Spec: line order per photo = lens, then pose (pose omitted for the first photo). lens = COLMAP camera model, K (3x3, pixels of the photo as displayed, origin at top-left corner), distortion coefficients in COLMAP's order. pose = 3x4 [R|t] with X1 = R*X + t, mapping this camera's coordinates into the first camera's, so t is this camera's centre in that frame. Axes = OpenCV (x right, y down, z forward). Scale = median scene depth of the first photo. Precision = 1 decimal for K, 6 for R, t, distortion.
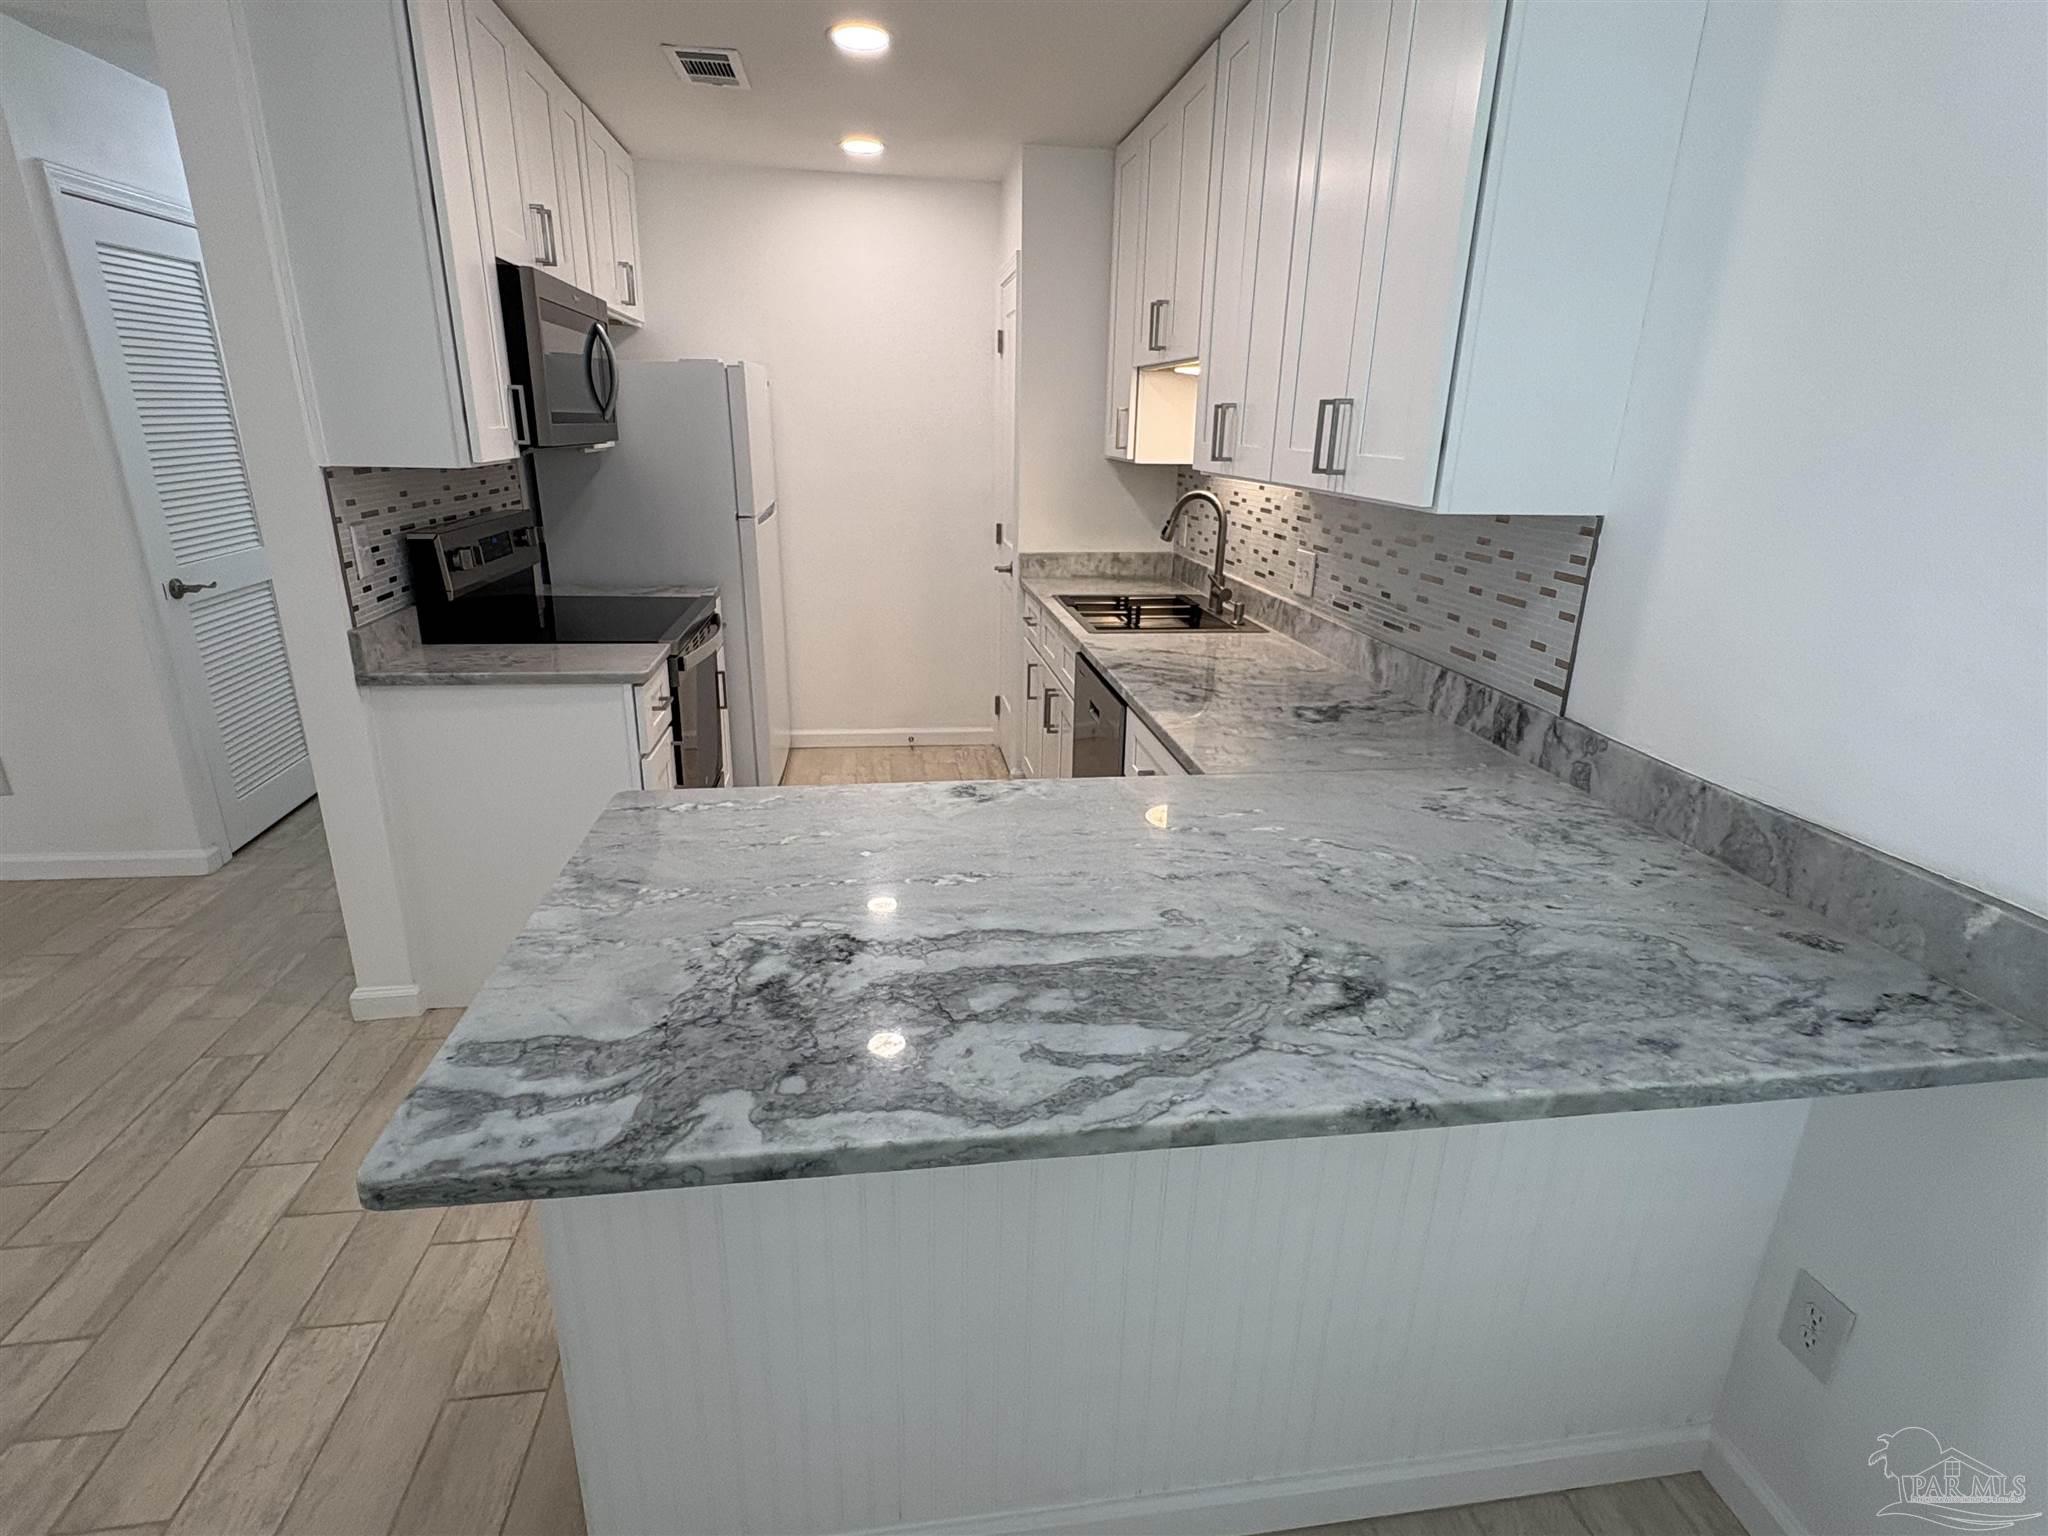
lens RADIAL K [[1014.0, 0, 1024.0], [0, 1014.0, 768.0], [0, 0, 1]] dist [-0.002284, 0.000389]
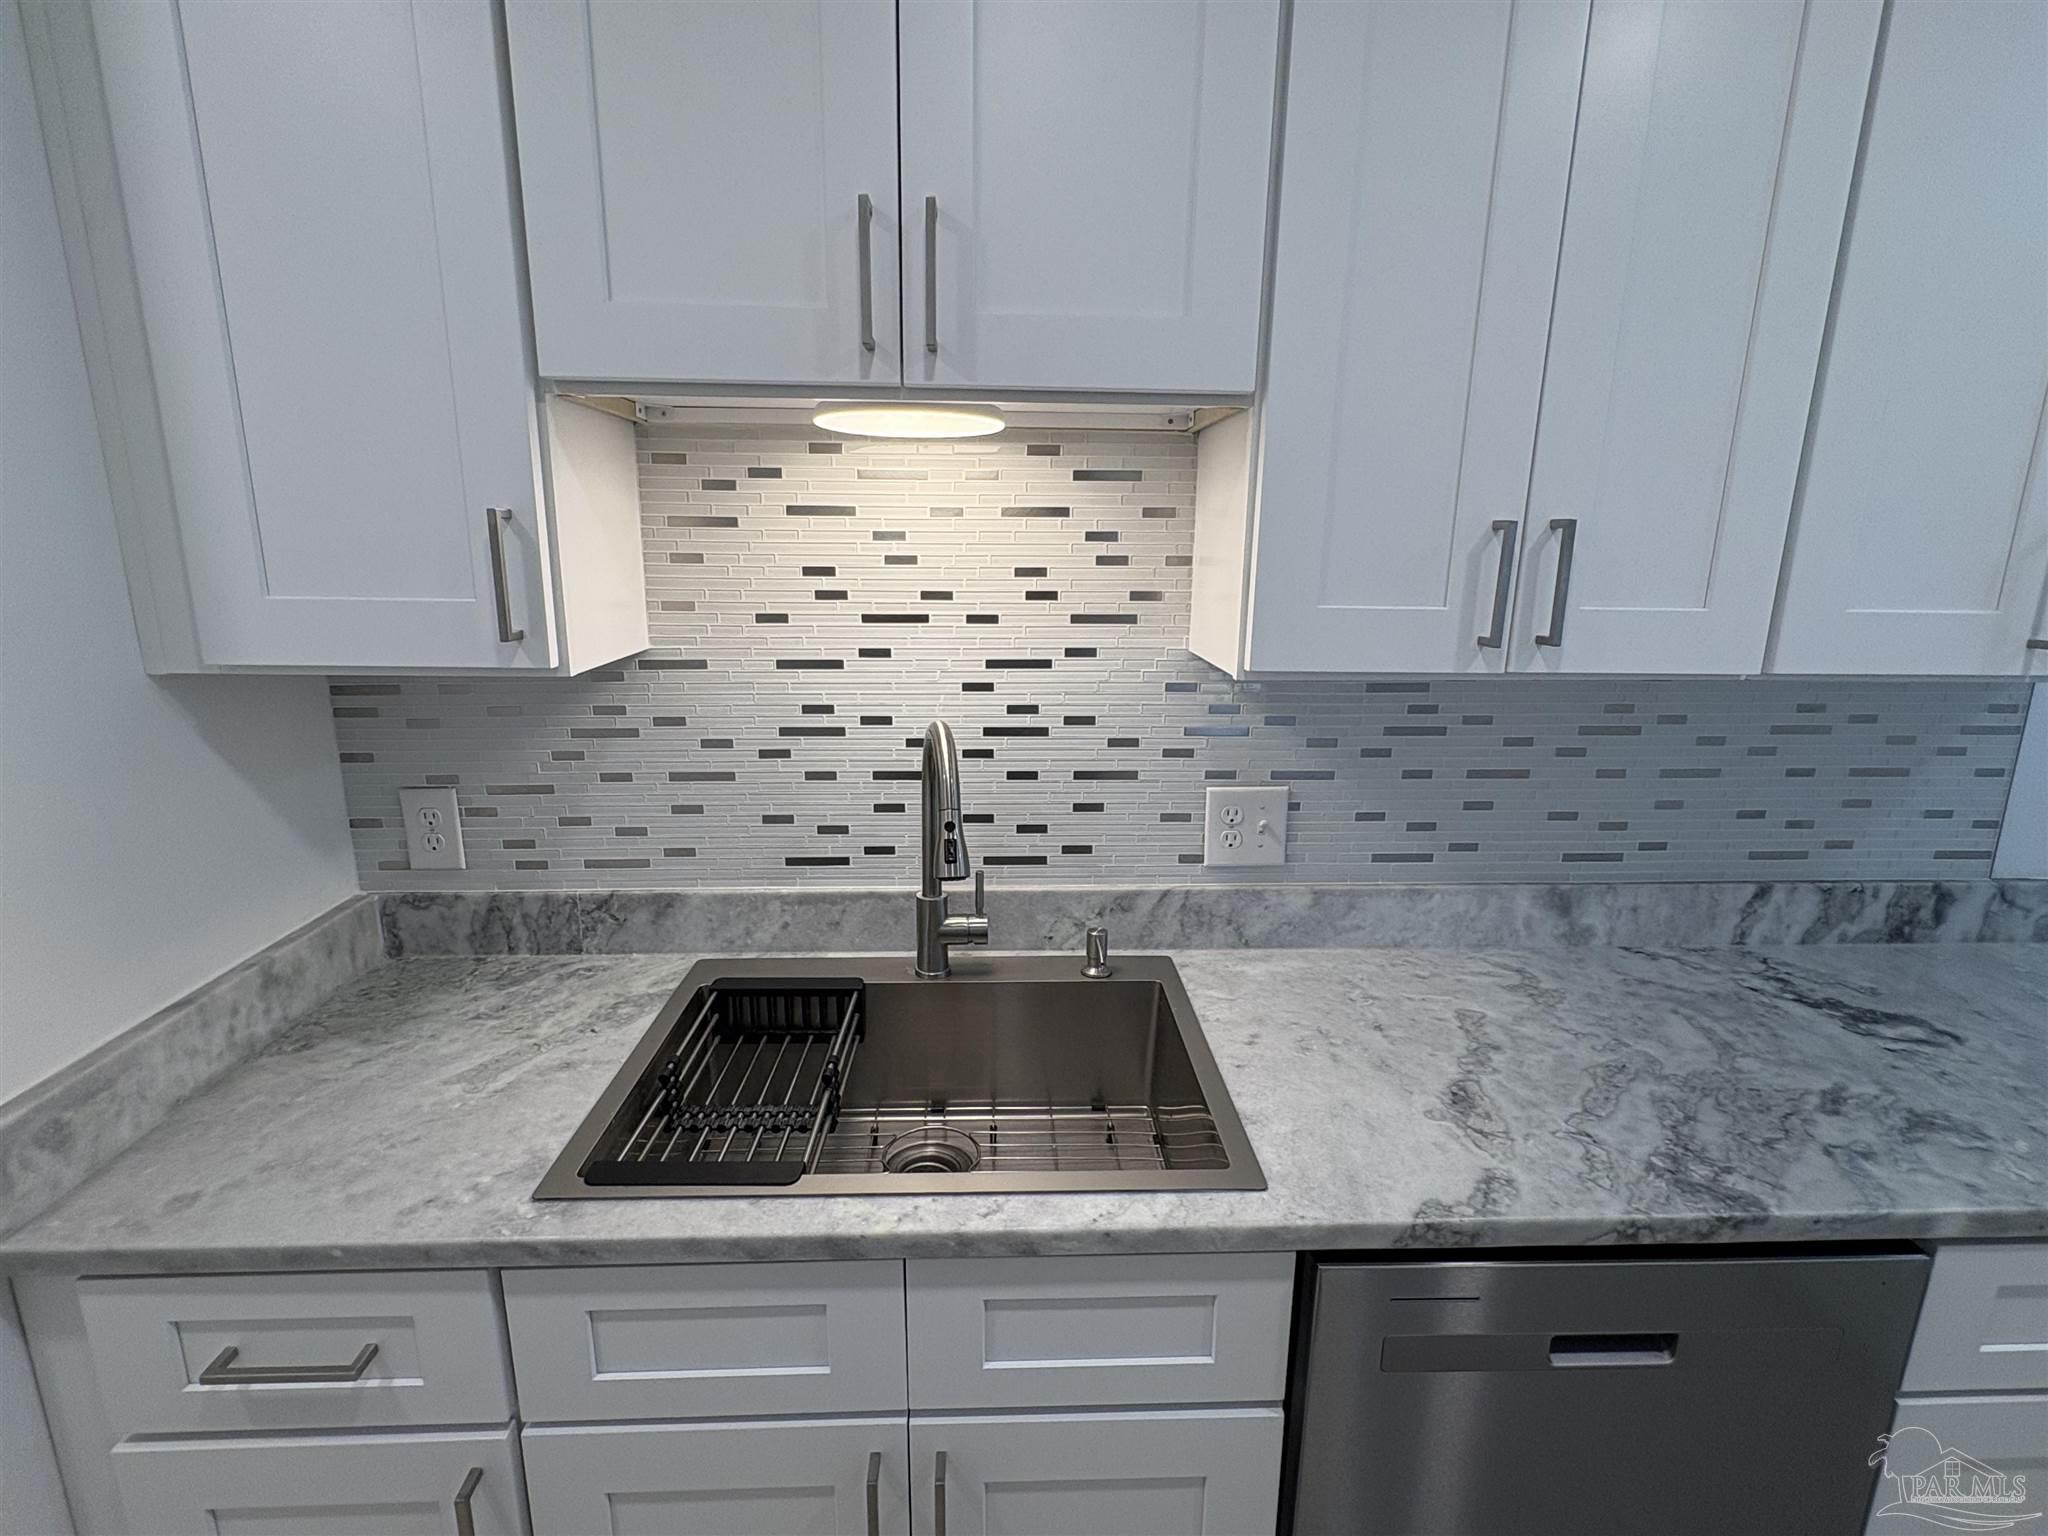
lens RADIAL K [[992.8, 0, 1015.9], [0, 992.8, 767.0], [0, 0, 1]] dist [-0.001522, 0.000082]
pose [[0.103924, -0.239380, 0.965348, -0.335368], [0.314568, 0.928689, 0.196425, -0.530284], [-0.943529, 0.283254, 0.171815, 1.492943]]
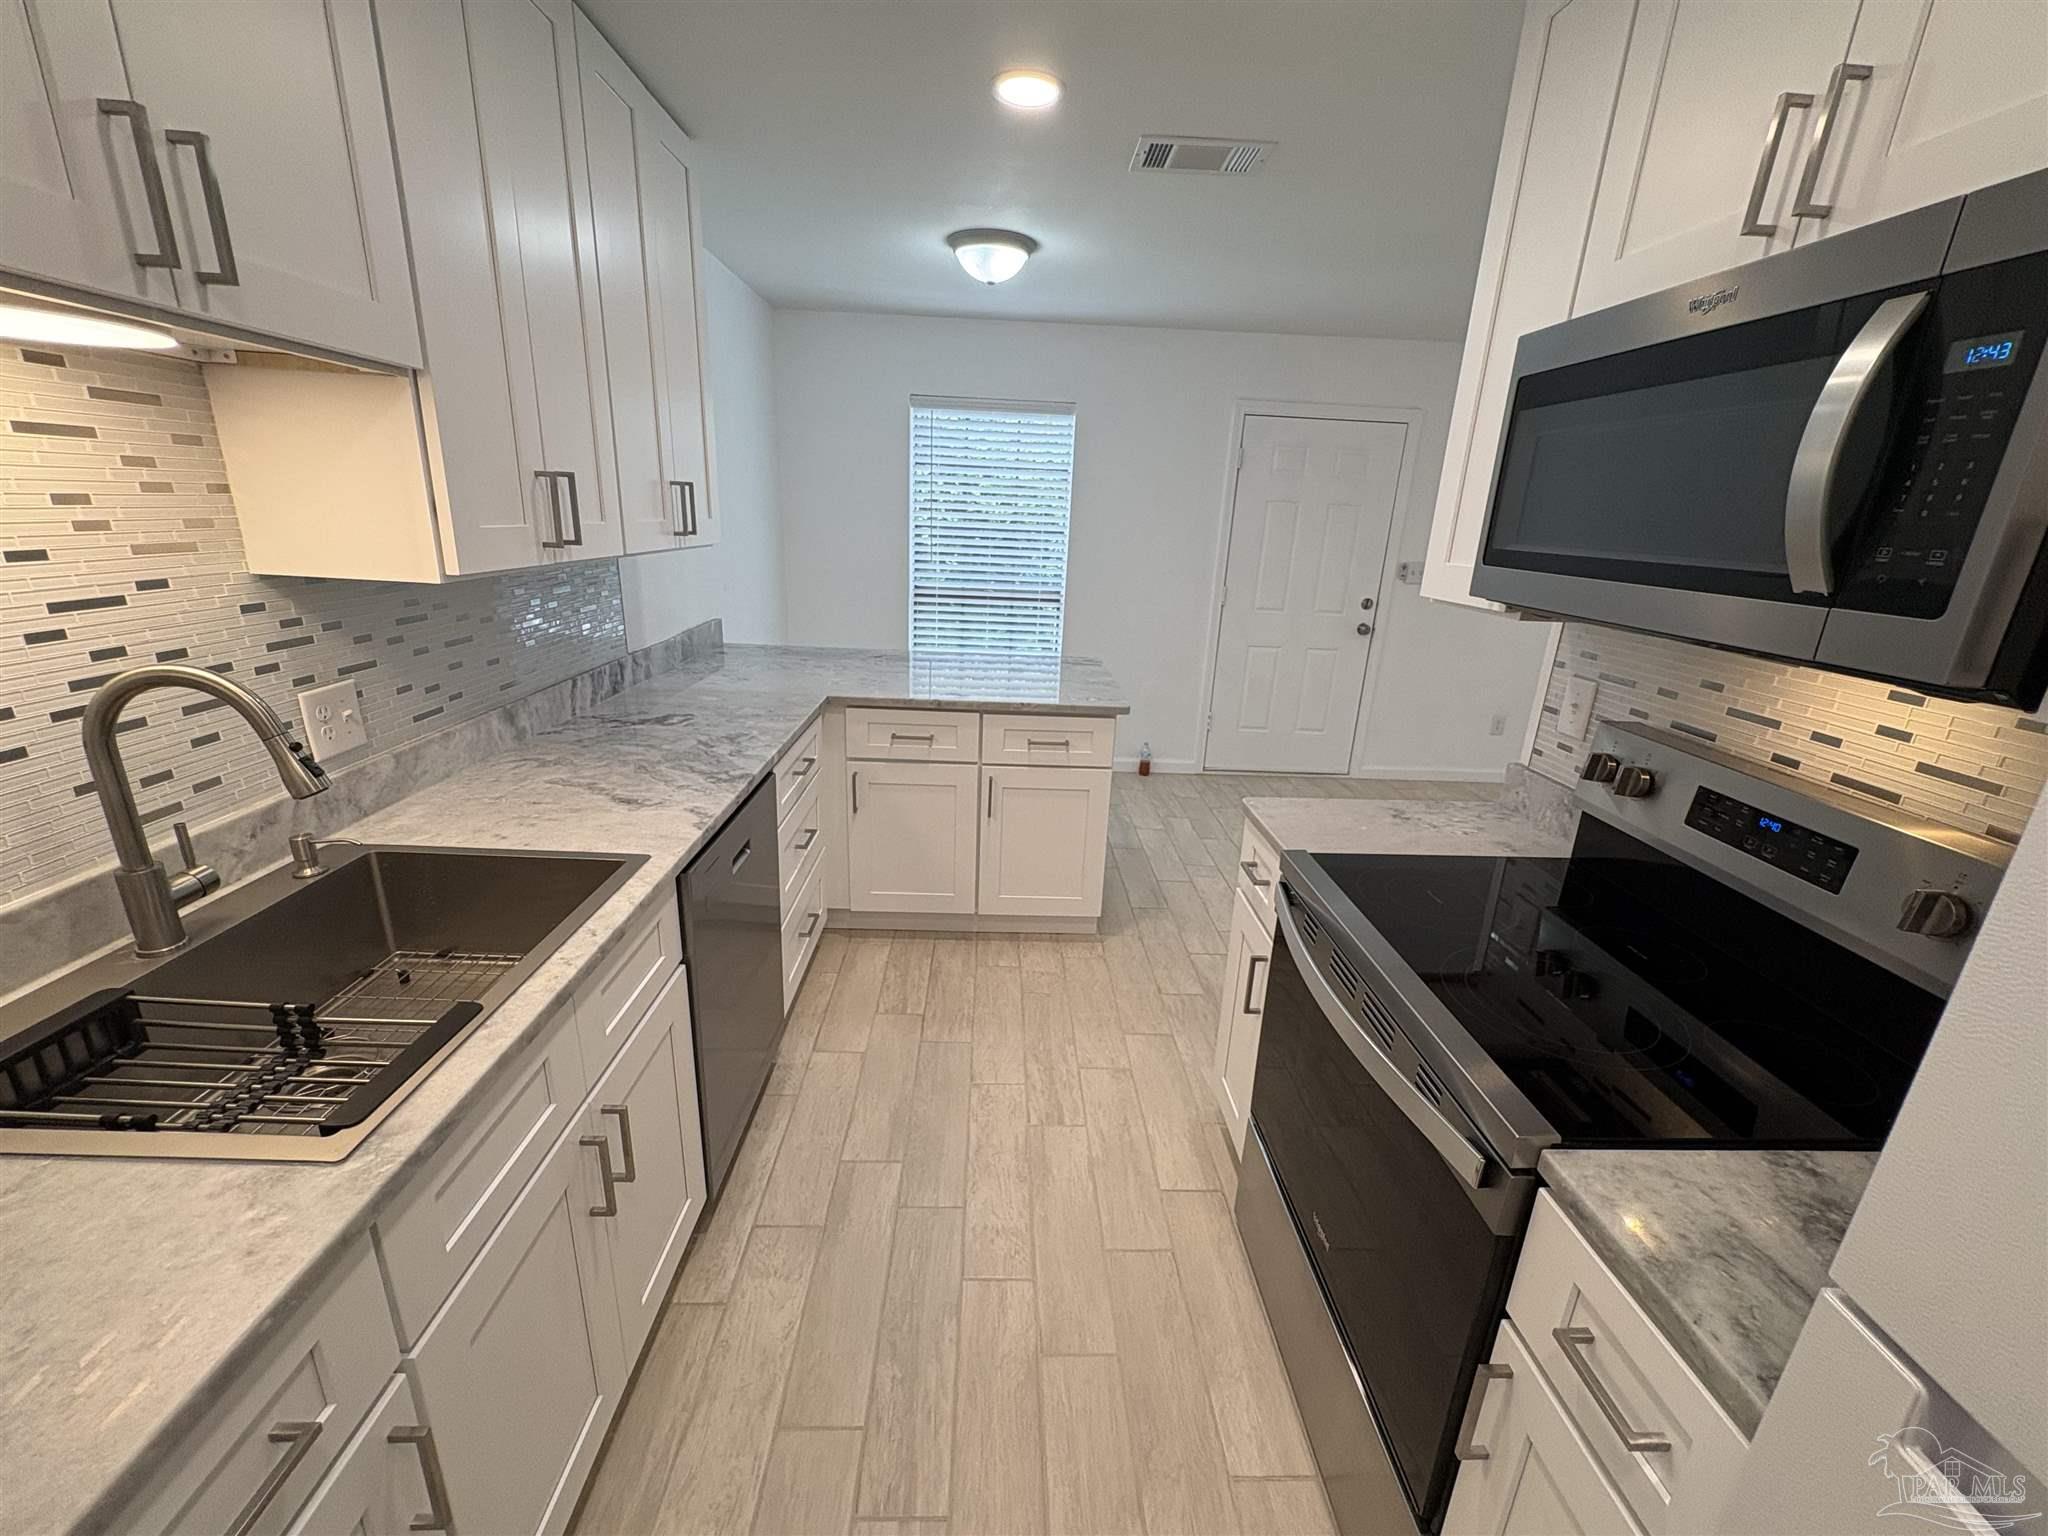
lens RADIAL K [[817.5, 0, 1024.0], [0, 817.5, 768.0], [0, 0, 1]] dist [-0.001239, 0.000513]
pose [[-0.991383, -0.097691, 0.087268, -0.287624], [-0.026838, 0.803549, 0.594633, -0.708571], [-0.128214, 0.587167, -0.799247, 2.012693]]
